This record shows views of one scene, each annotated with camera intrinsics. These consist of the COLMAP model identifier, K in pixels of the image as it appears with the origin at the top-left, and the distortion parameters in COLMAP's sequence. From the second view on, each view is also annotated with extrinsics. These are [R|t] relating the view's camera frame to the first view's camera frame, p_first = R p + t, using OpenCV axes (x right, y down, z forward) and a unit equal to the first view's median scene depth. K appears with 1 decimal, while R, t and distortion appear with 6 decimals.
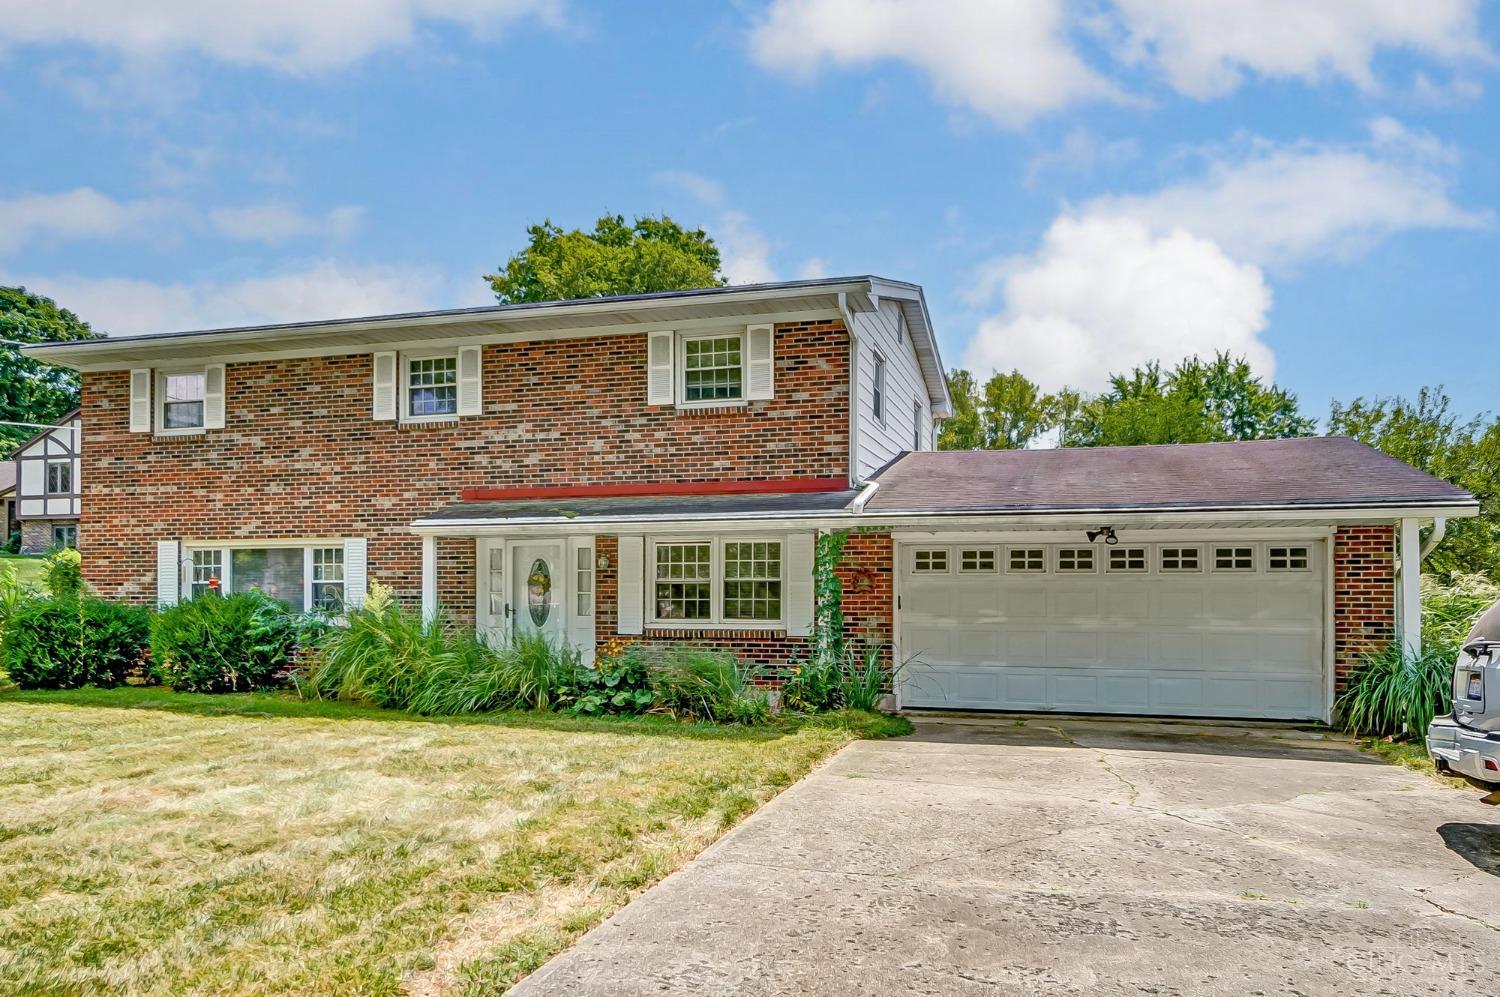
lens RADIAL K [[1100.6, 0, 747.1], [0, 1100.6, 581.6], [0, 0, 1]] dist [0.002213, 0.004438]
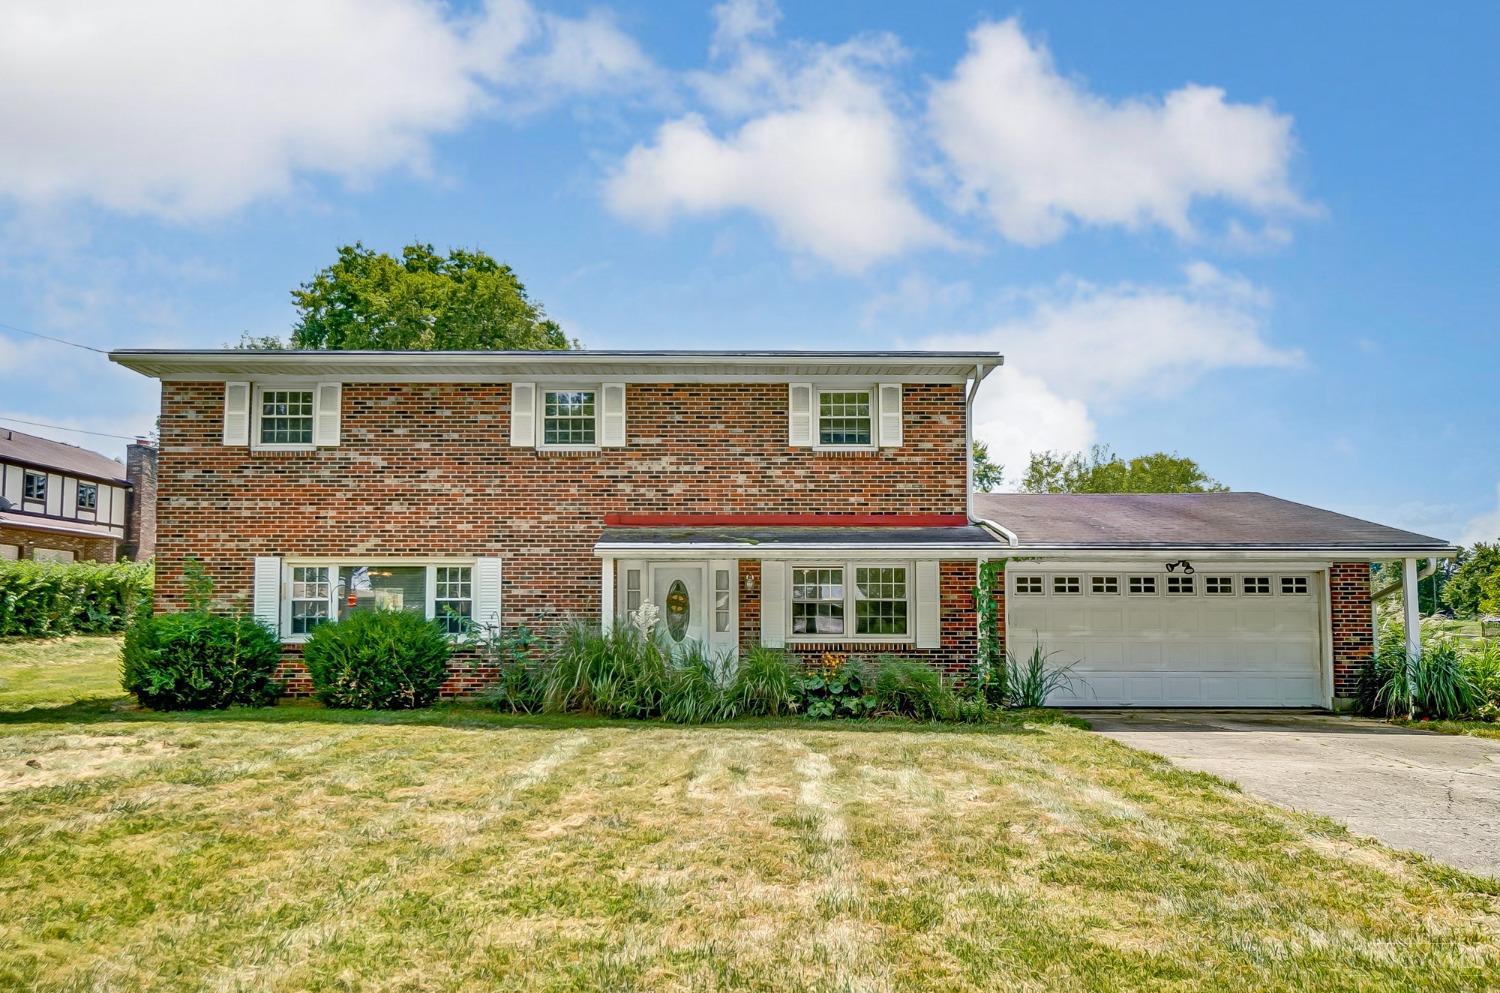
lens RADIAL K [[1030.8, 0, 746.2], [0, 1030.8, 544.4], [0, 0, 1]] dist [-0.000778, 0.001273]
pose [[0.957515, 0.019737, 0.287706, -0.432847], [-0.004791, 0.998606, -0.052559, -0.002057], [-0.288342, 0.048947, 0.956276, -0.004565]]
